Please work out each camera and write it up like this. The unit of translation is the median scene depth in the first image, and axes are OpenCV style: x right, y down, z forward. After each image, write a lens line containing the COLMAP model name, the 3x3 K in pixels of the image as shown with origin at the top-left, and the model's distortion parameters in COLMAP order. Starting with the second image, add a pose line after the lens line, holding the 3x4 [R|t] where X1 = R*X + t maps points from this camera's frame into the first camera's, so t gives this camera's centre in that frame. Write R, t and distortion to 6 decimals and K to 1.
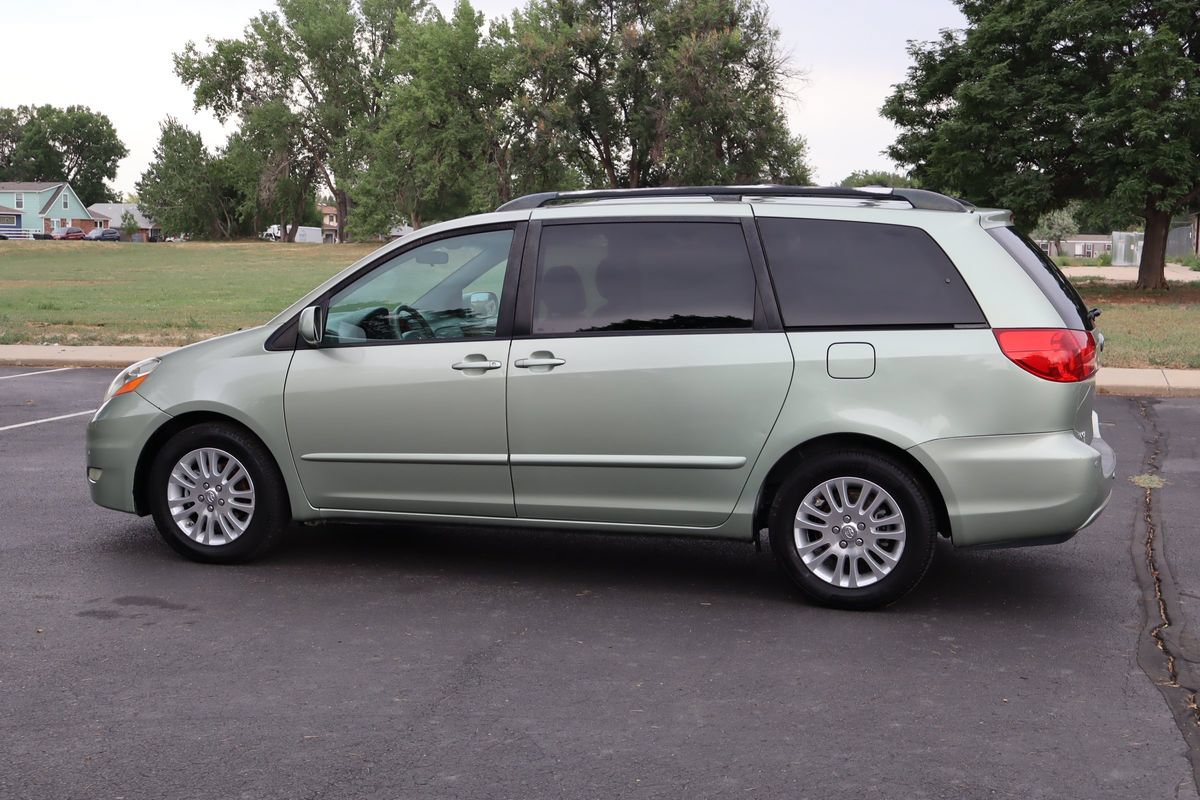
lens RADIAL K [[1605.2, 0, 608.6], [0, 1605.2, 398.7], [0, 0, 1]] dist [0.002816, -0.035727]
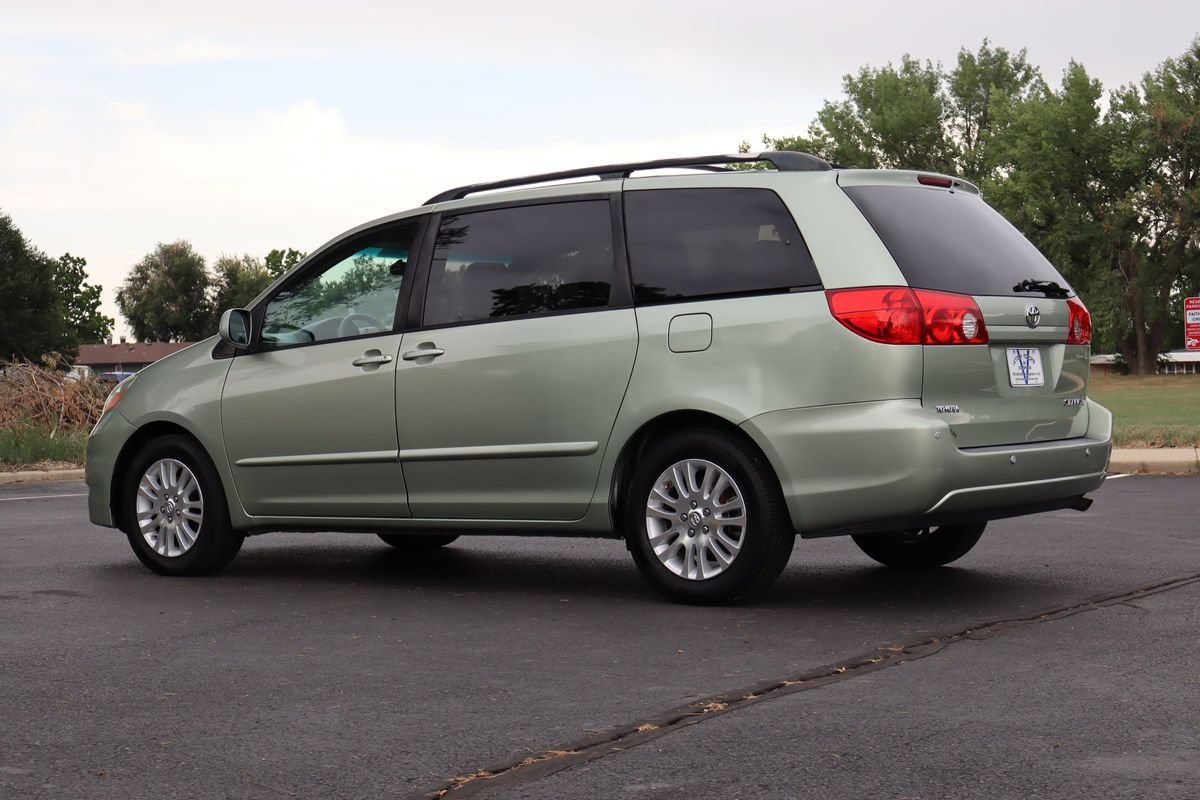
lens RADIAL K [[2048.9, 0, 601.1], [0, 2048.9, 403.2], [0, 0, 1]] dist [0.045435, -0.048589]
pose [[0.938869, -0.023306, -0.343484, 0.443322], [-0.008146, 0.995923, -0.089843, 0.108058], [0.344177, 0.087148, 0.934852, -0.109840]]
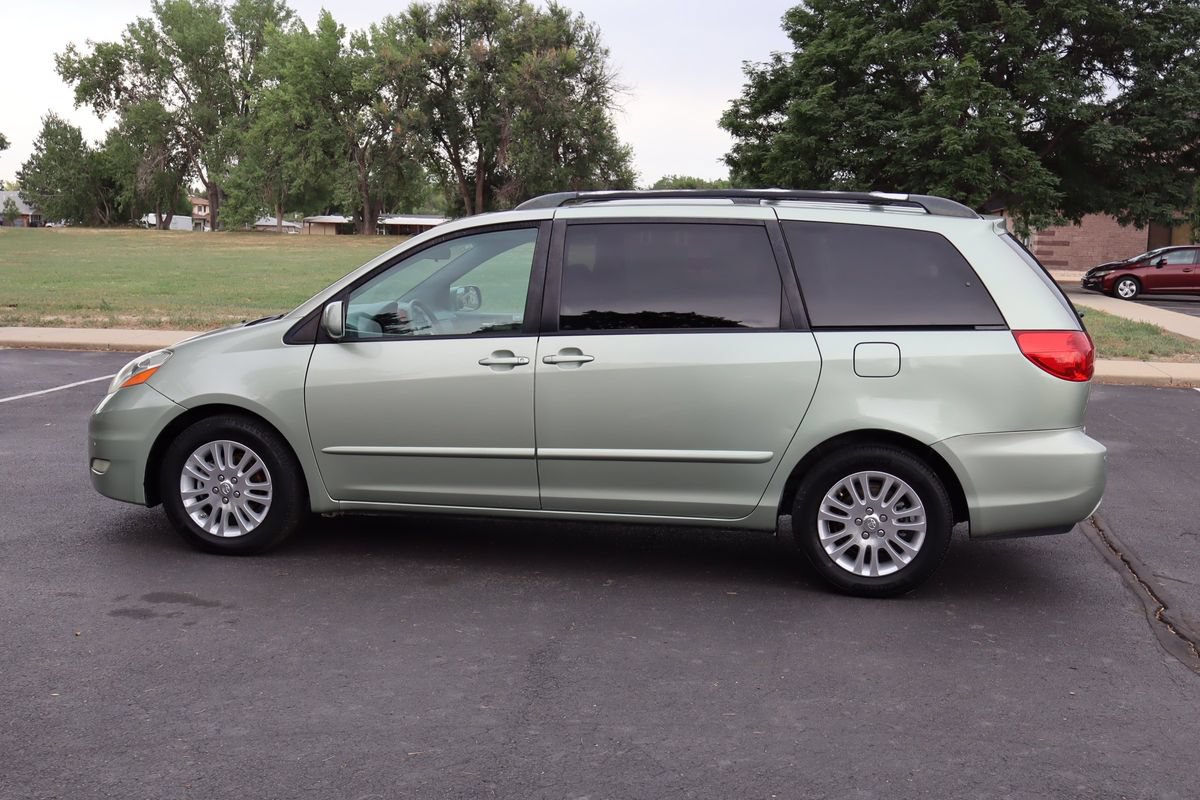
lens RADIAL K [[1400.9, 0, 606.2], [0, 1400.9, 400.8], [0, 0, 1]] dist [0.009986, 0.003046]
pose [[0.993450, 0.002164, 0.114243, -0.110771], [-0.004520, 0.999782, 0.020368, -0.012890], [-0.114174, -0.020751, 0.993244, 0.100465]]
